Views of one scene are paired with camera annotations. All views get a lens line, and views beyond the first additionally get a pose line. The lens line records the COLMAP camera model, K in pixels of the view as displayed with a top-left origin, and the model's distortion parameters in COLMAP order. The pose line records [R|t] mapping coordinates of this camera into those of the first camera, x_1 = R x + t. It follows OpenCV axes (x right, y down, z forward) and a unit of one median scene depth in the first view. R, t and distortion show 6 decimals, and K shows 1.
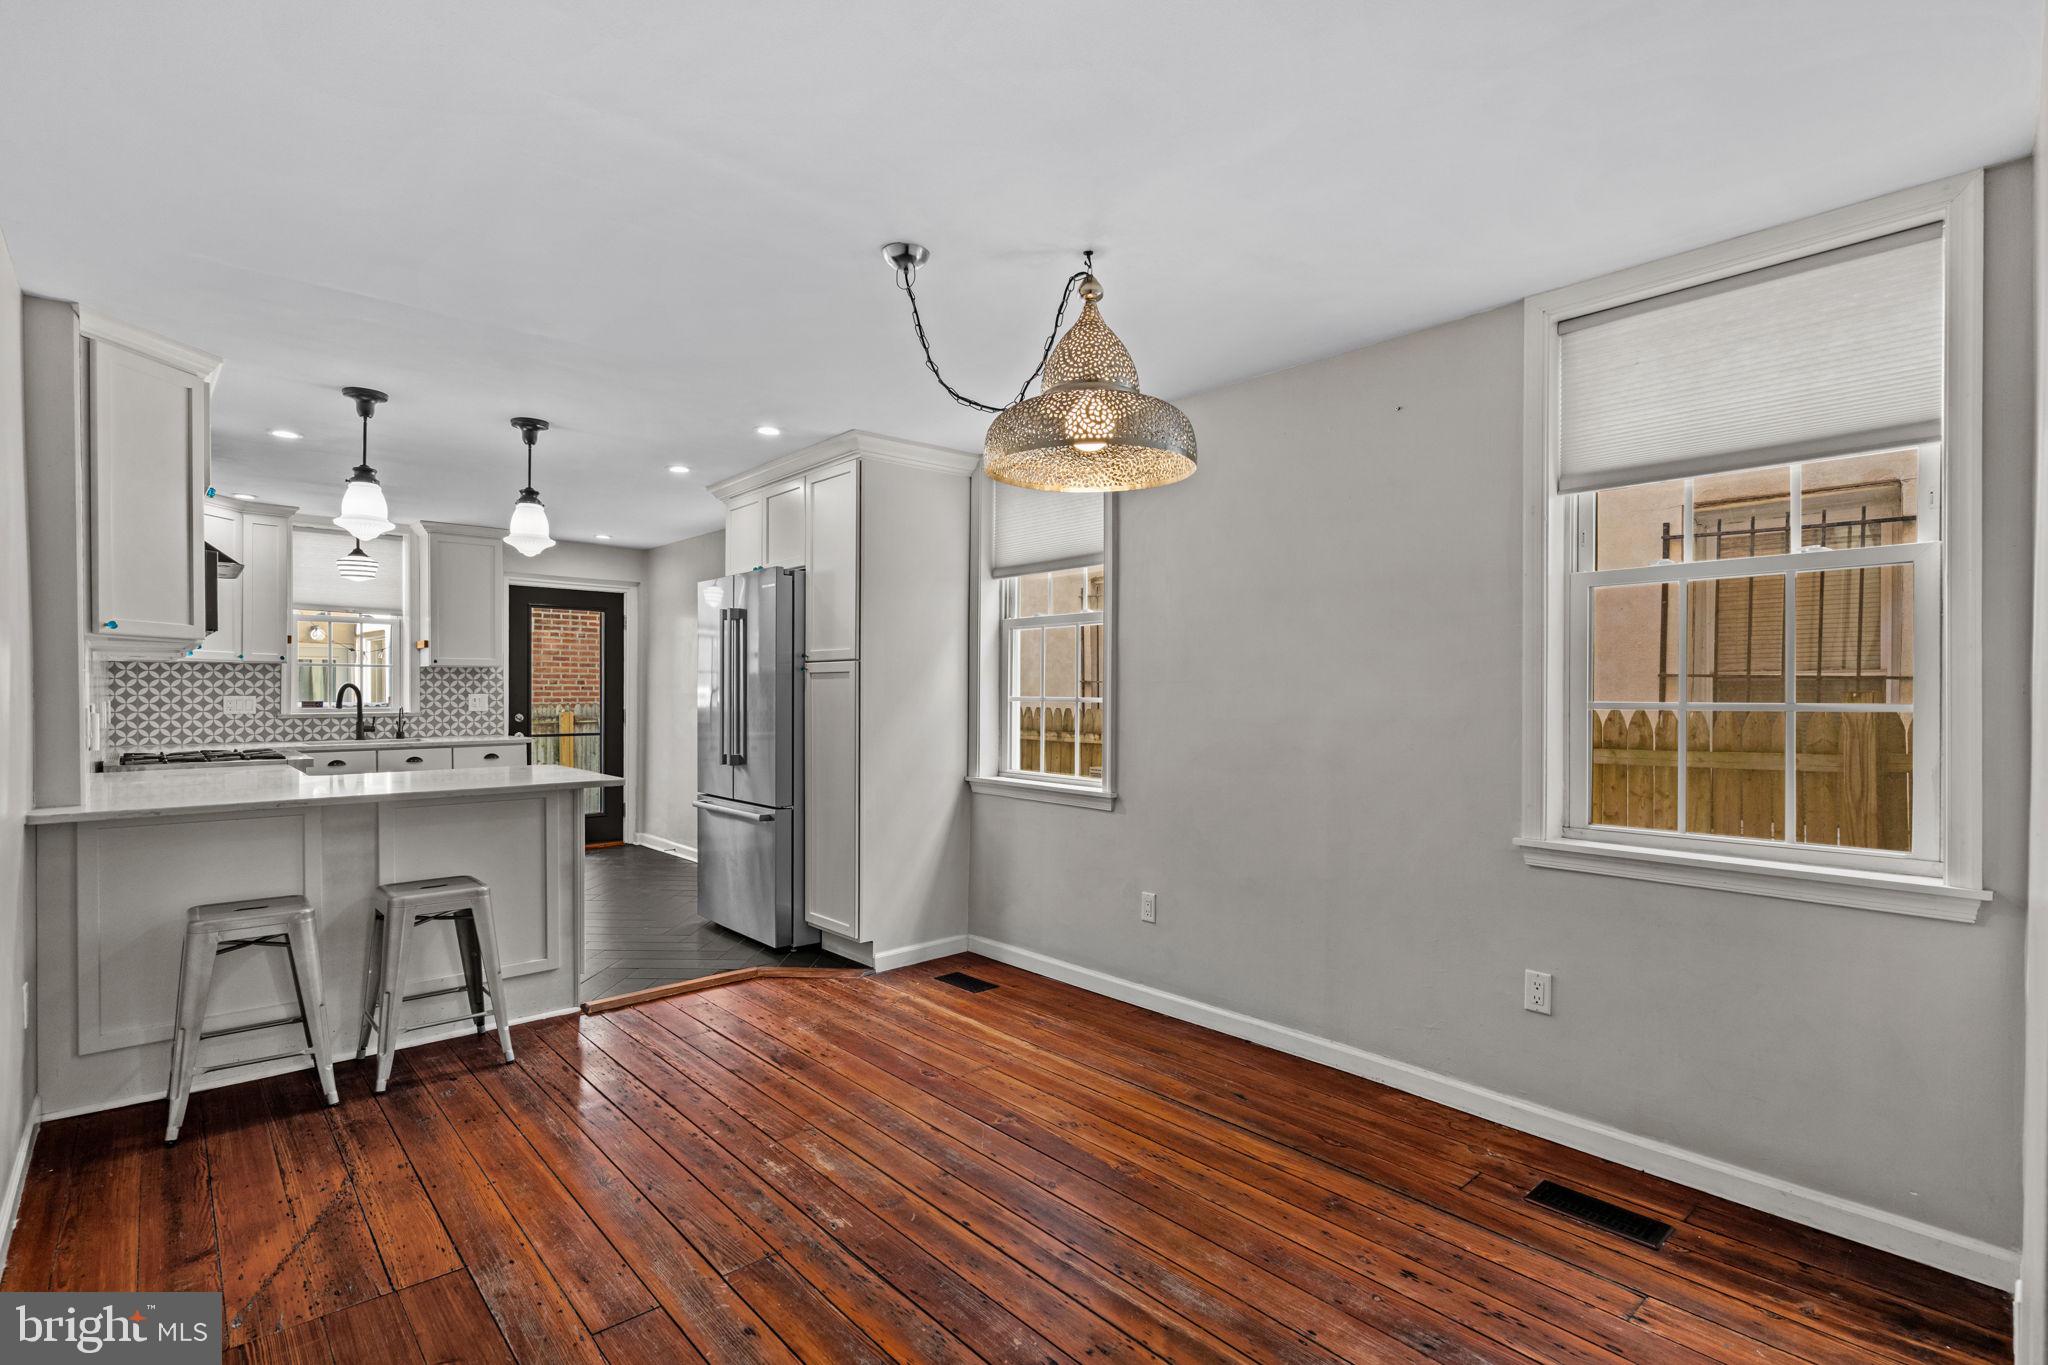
lens RADIAL K [[955.8, 0, 1003.7], [0, 955.8, 704.0], [0, 0, 1]] dist [-0.000322, 0.000226]
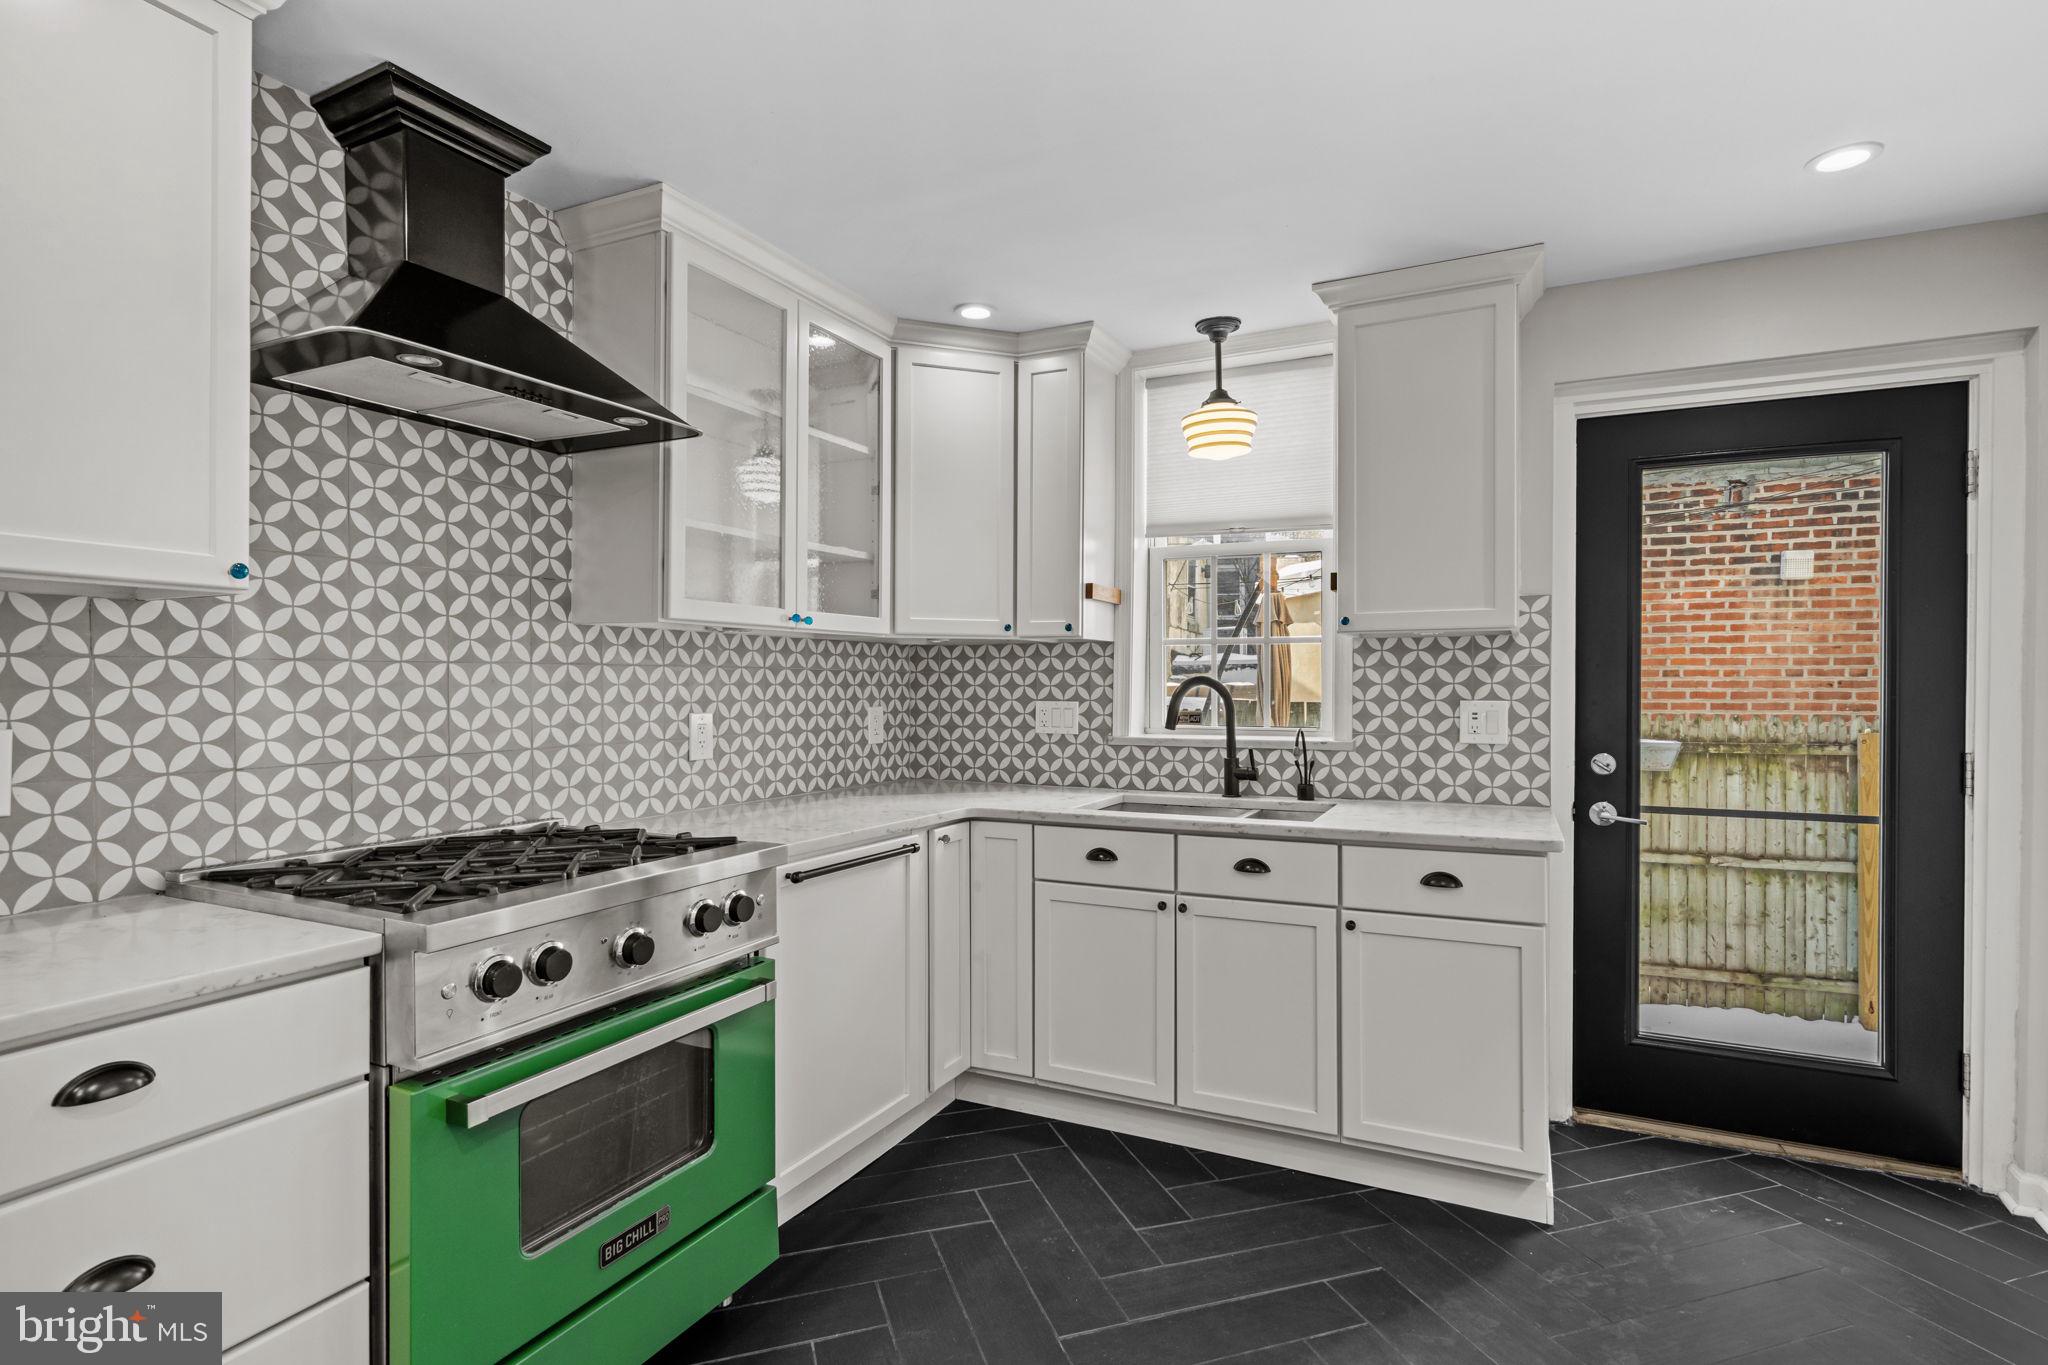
lens RADIAL K [[1004.1, 0, 1024.0], [0, 1004.1, 682.5], [0, 0, 1]] dist [-0.012960, 0.013925]
pose [[0.365914, -0.004276, -0.930639, -0.270352], [-0.012828, 0.999871, -0.009638, -0.013736], [0.930560, 0.015465, 0.365812, 0.784816]]
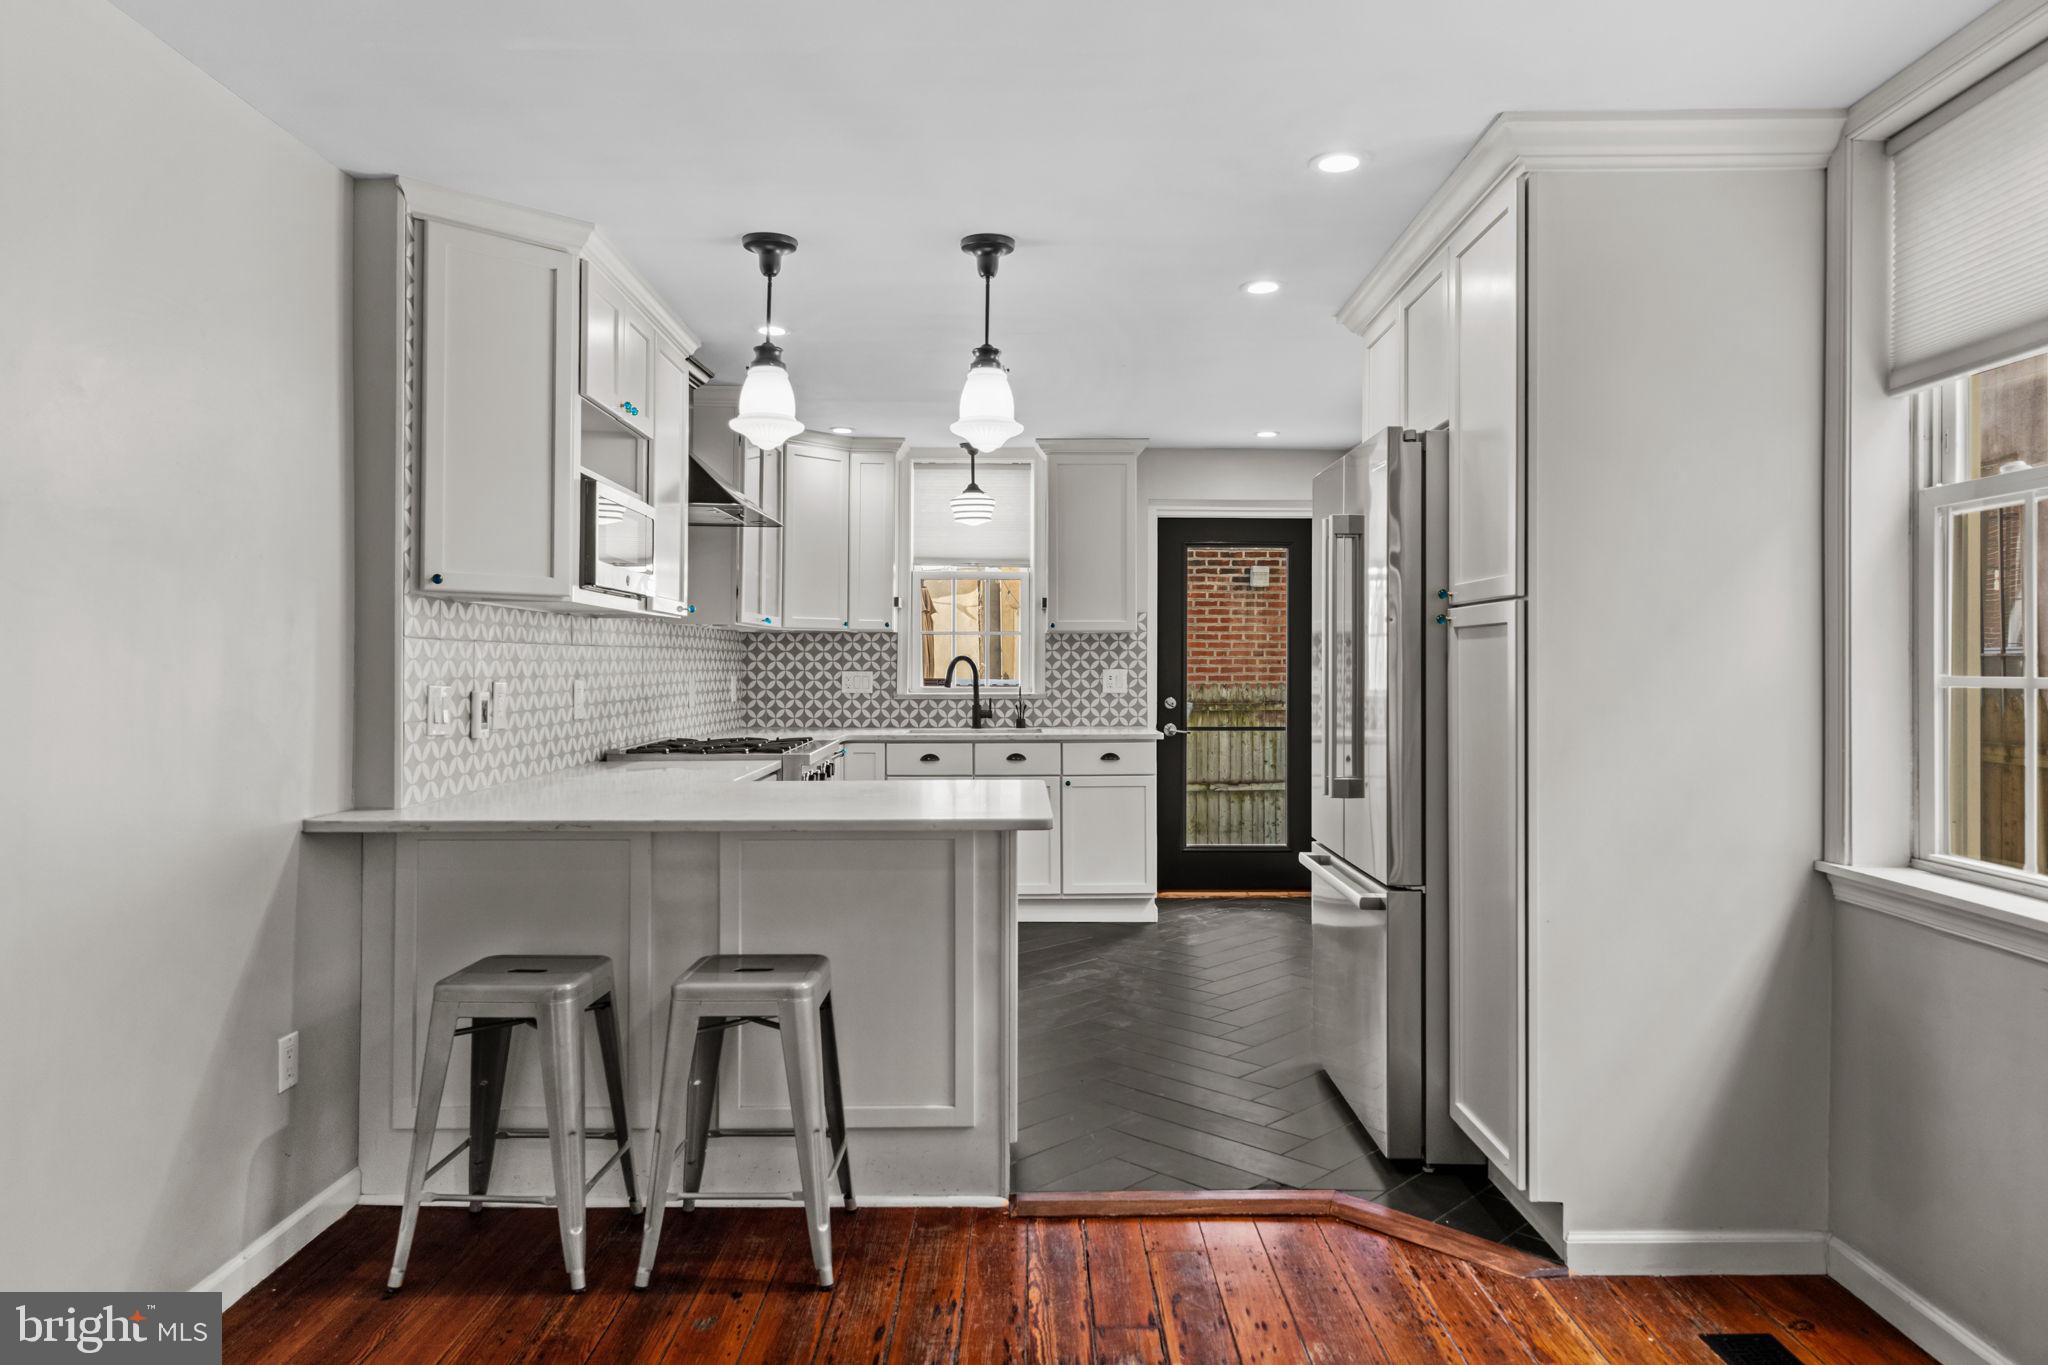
lens RADIAL K [[1297.8, 0, 1030.1], [0, 1297.8, 644.2], [0, 0, 1]] dist [0.004474, 0.000875]
pose [[0.751394, -0.012301, -0.659739, 0.063298], [-0.008192, 0.999575, -0.027967, -0.001823], [0.659803, 0.026418, 0.750974, 0.252741]]
